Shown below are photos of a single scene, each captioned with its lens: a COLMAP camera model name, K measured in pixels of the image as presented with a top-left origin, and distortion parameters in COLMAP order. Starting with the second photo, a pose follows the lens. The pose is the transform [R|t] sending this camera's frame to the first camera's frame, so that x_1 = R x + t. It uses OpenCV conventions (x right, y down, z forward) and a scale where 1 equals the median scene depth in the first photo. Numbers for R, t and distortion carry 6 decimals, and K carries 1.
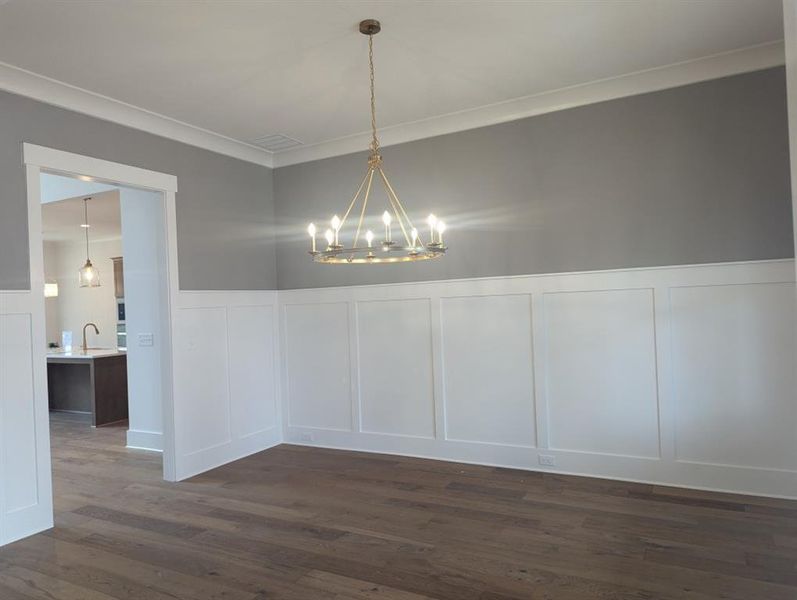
lens RADIAL K [[560.3, 0, 383.7], [0, 560.3, 302.5], [0, 0, 1]] dist [0.081949, -0.062957]
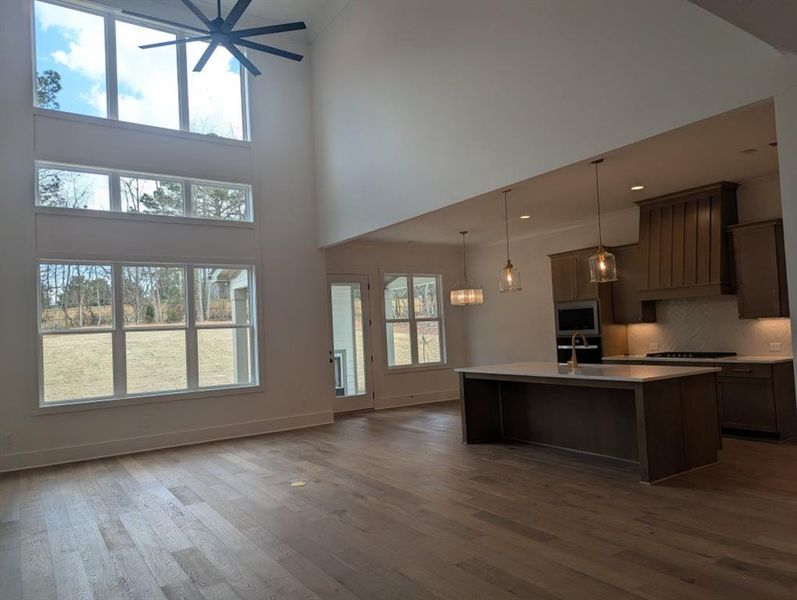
lens RADIAL K [[553.0, 0, 396.9], [0, 553.0, 311.2], [0, 0, 1]] dist [0.043949, -0.001069]
pose [[0.897198, -0.016683, -0.441314, -0.642447], [0.010325, 0.999805, -0.016805, 0.028964], [0.441509, 0.010520, 0.897195, 0.363840]]
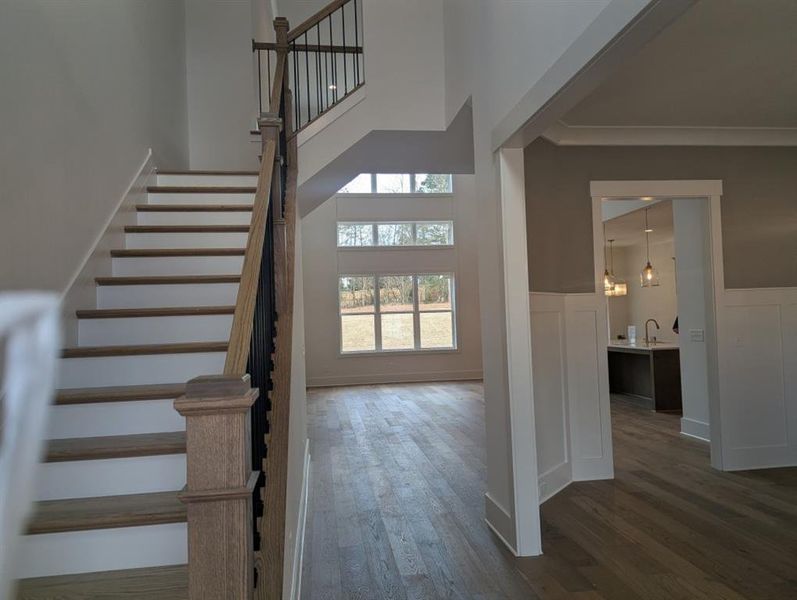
lens RADIAL K [[560.3, 0, 383.7], [0, 560.3, 302.5], [0, 0, 1]] dist [0.081949, -0.062957]
pose [[0.591632, -0.003263, -0.806202, 0.107128], [0.008137, 0.999965, 0.001925, -0.003483], [0.806167, -0.007699, 0.591637, -0.116532]]
